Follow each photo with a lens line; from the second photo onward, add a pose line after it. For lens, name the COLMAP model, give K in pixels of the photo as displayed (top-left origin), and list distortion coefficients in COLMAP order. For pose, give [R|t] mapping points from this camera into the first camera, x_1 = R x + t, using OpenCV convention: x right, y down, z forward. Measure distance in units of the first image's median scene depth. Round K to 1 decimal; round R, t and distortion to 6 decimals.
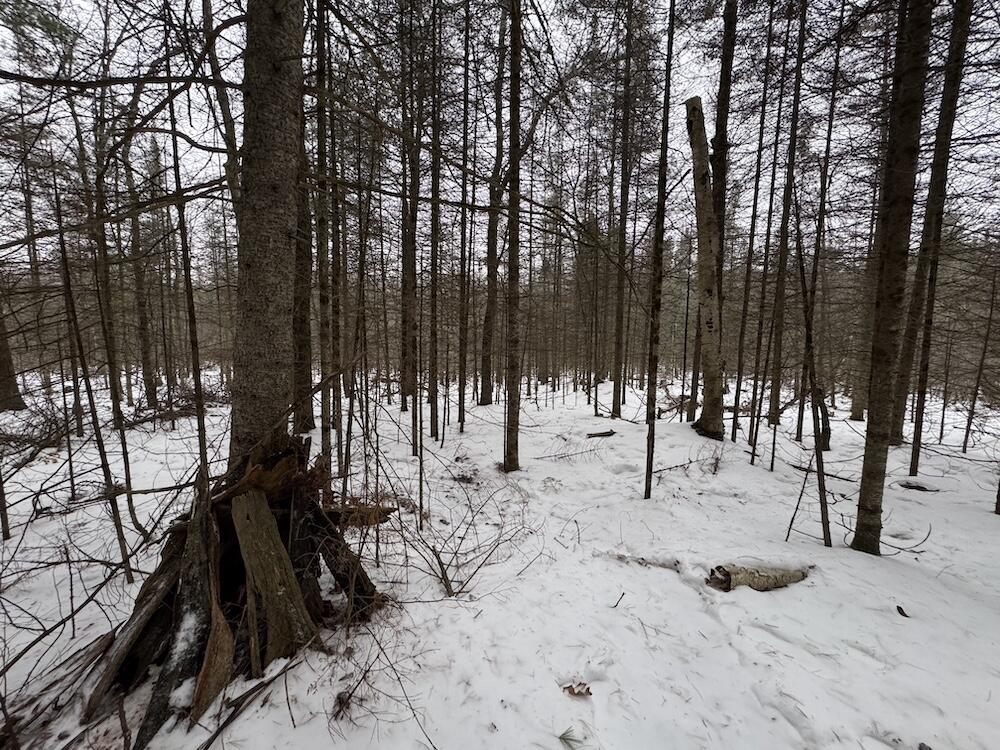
lens RADIAL K [[398.9, 0, 501.4], [0, 398.9, 377.1], [0, 0, 1]] dist [0.000765, -0.000020]
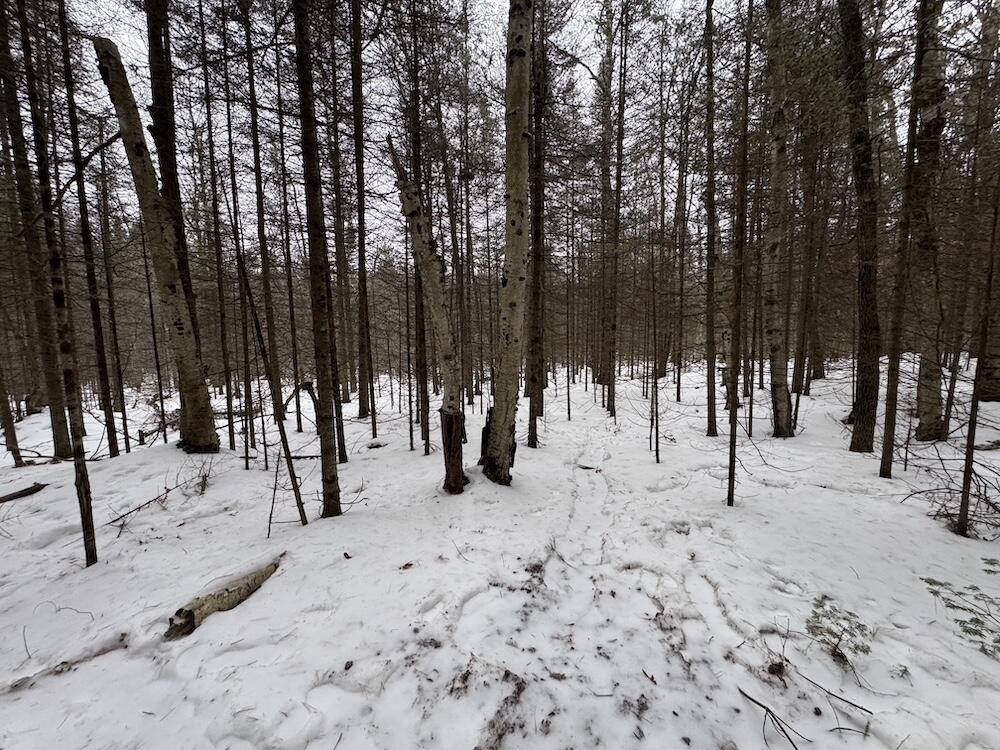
lens RADIAL K [[398.9, 0, 503.5], [0, 398.9, 372.7], [0, 0, 1]] dist [0.000765, -0.000020]
pose [[0.455800, -0.108677, 0.883423, 0.133038], [0.118901, 0.991057, 0.060571, 0.002007], [-0.882105, 0.077432, 0.464646, -0.038516]]
